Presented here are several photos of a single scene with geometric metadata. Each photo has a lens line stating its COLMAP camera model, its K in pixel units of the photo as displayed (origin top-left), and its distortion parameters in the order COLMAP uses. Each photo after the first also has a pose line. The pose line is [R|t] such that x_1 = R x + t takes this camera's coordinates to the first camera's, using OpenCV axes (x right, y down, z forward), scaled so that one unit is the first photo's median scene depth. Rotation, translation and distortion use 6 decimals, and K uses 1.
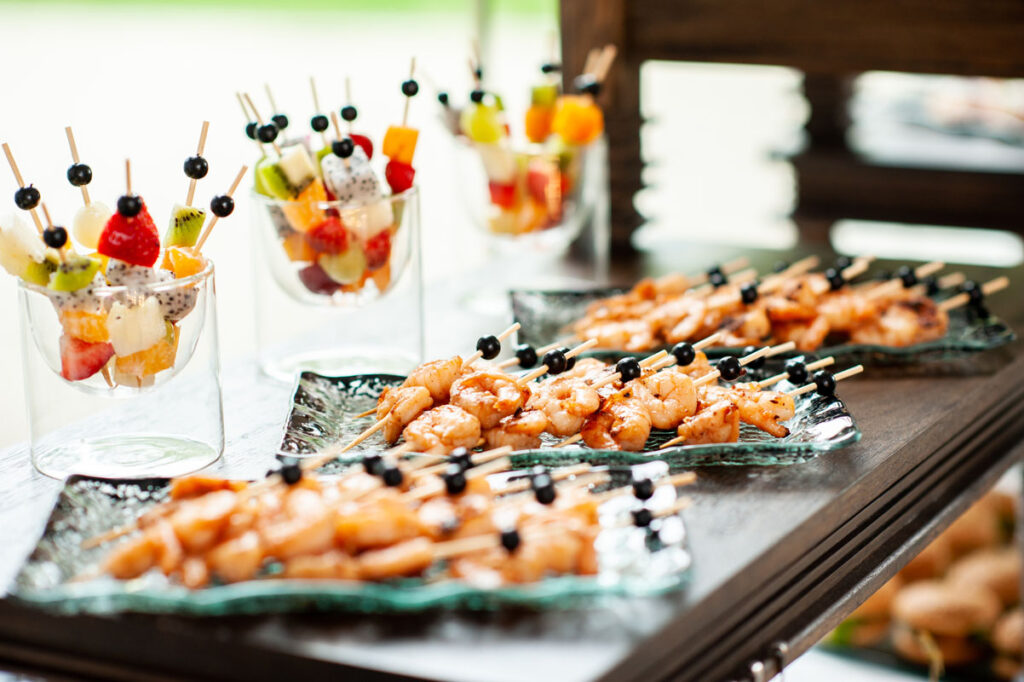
lens RADIAL K [[2533.8, 0, 512.0], [0, 2533.8, 341.0], [0, 0, 1]] dist [-0.110526, -0.127002]
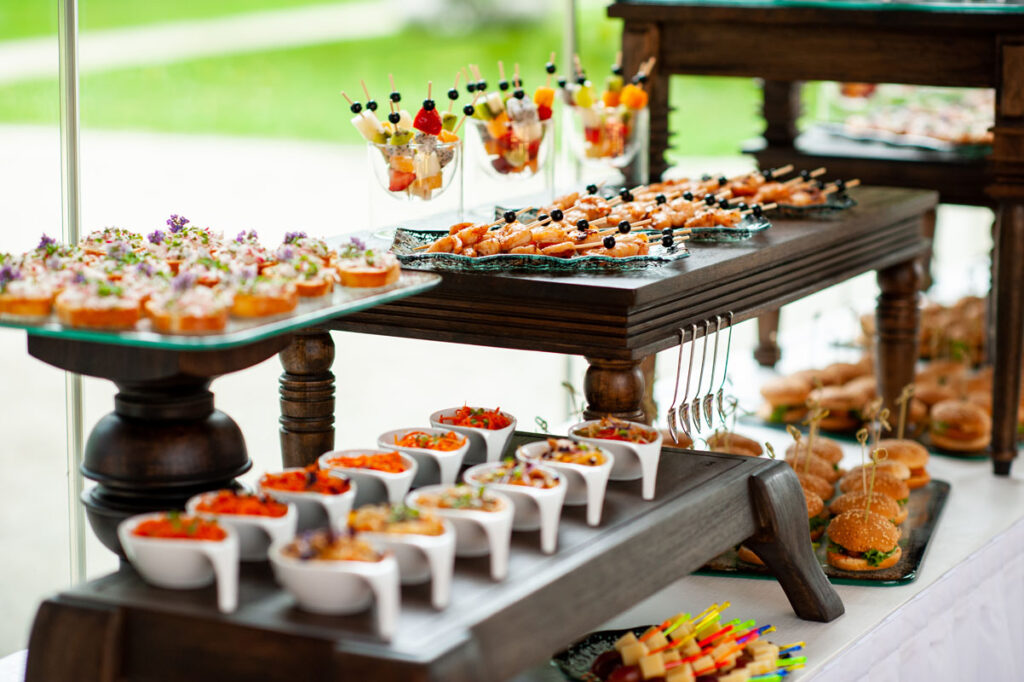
lens RADIAL K [[2533.8, 0, 512.0], [0, 2533.8, 341.0], [0, 0, 1]] dist [-0.110526, -0.127002]
pose [[0.999649, 0.025660, -0.006571, -0.058339], [-0.025994, 0.998027, -0.057152, 0.248285], [0.005091, 0.057303, 0.998344, -1.048122]]
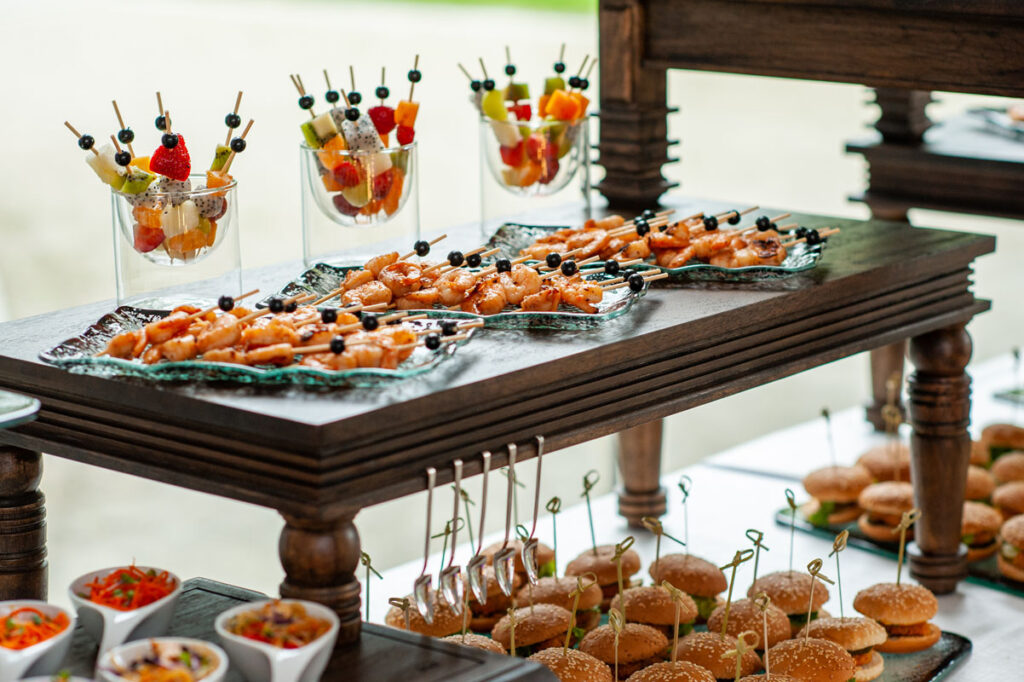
lens RADIAL K [[2880.6, 0, 530.2], [0, 2880.6, 340.6], [0, 0, 1]] dist [-0.091805, -0.137730]
pose [[0.975183, 0.052891, -0.214989, 0.436521], [-0.056067, 0.998389, -0.008697, 0.070361], [0.214183, 0.020535, 0.976578, -0.673006]]
